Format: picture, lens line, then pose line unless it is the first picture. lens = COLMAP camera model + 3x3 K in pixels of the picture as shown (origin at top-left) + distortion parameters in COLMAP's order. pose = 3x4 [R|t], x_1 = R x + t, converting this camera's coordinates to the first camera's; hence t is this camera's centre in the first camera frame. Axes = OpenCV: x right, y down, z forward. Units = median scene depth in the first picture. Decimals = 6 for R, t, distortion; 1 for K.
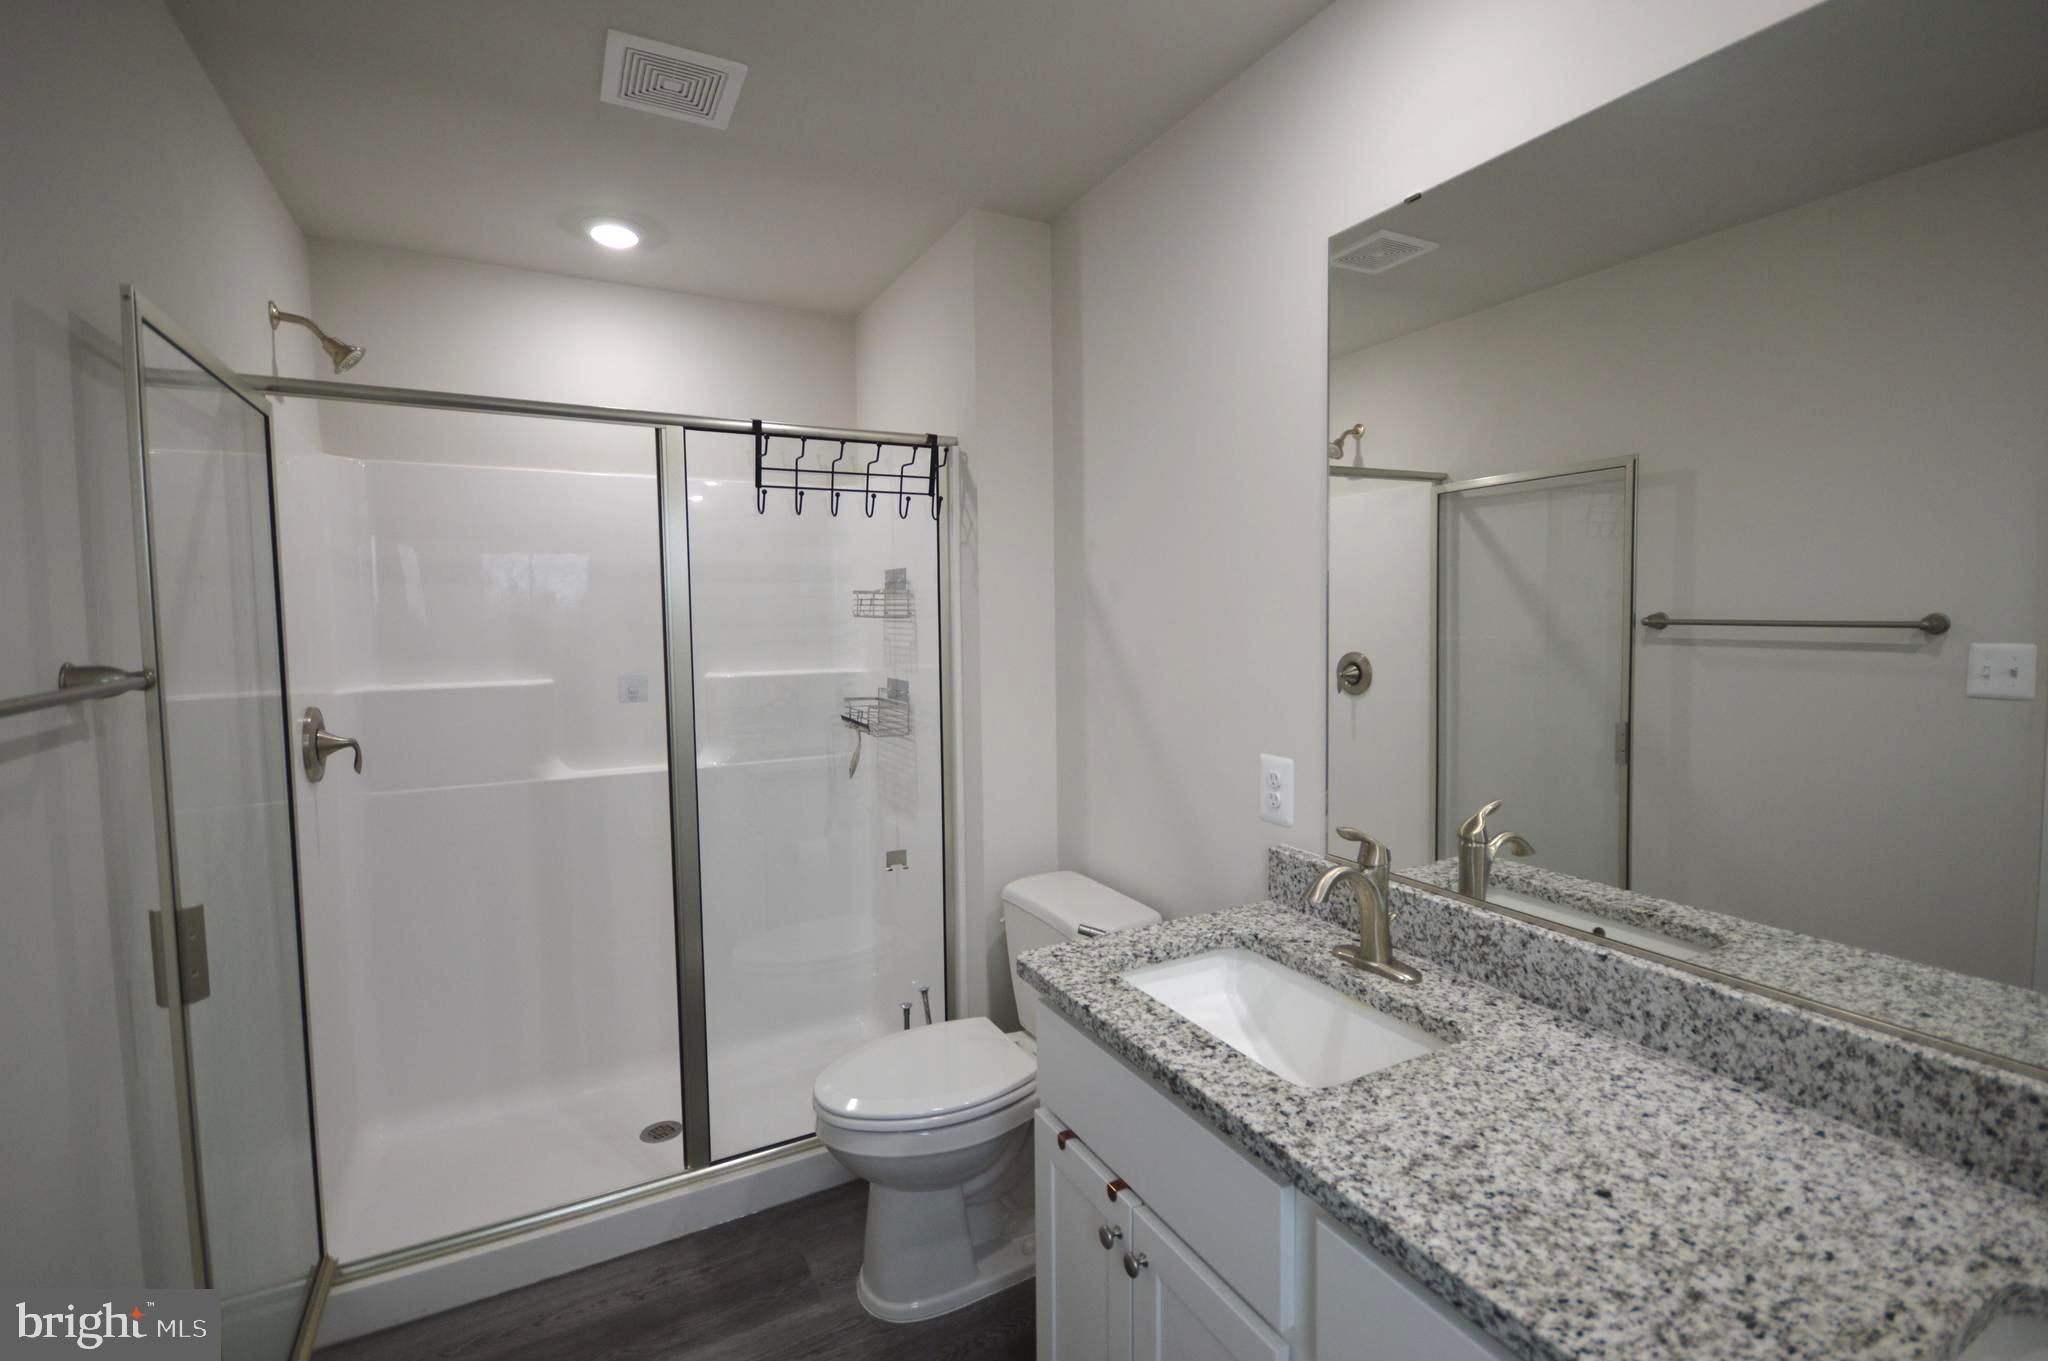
lens RADIAL K [[905.4, 0, 1021.2], [0, 905.4, 660.3], [0, 0, 1]] dist [-0.000695, -0.000181]
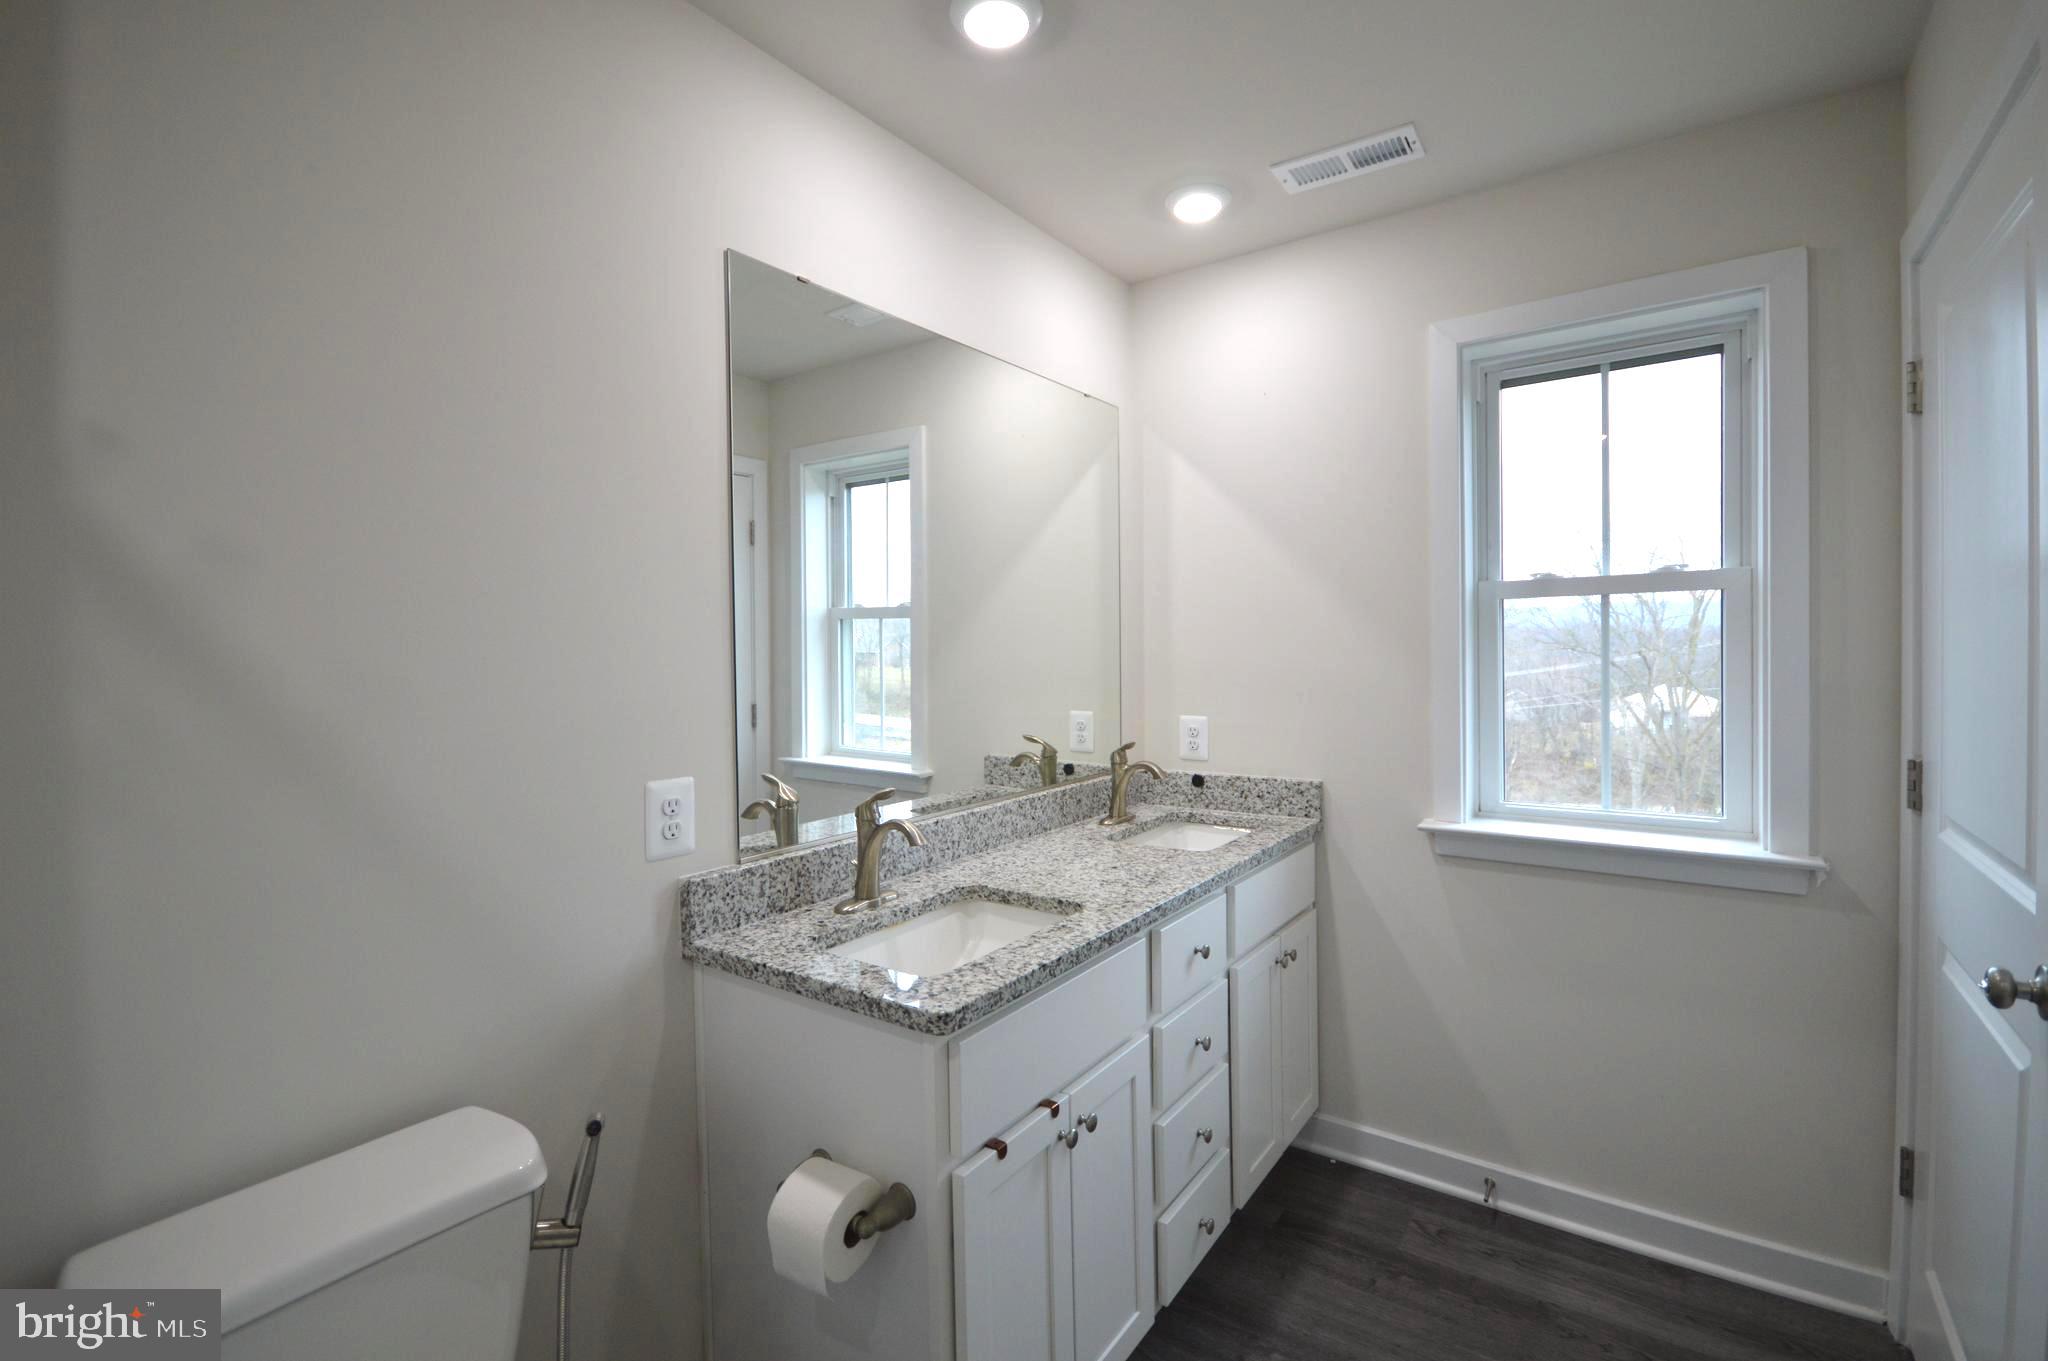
lens RADIAL K [[905.4, 0, 1021.2], [0, 905.4, 660.3], [0, 0, 1]] dist [-0.000695, -0.000181]
pose [[-0.447423, 0.006776, 0.894297, -0.969034], [0.067635, 0.997364, 0.026282, -0.012855], [-0.891761, 0.072245, -0.446702, 1.608539]]
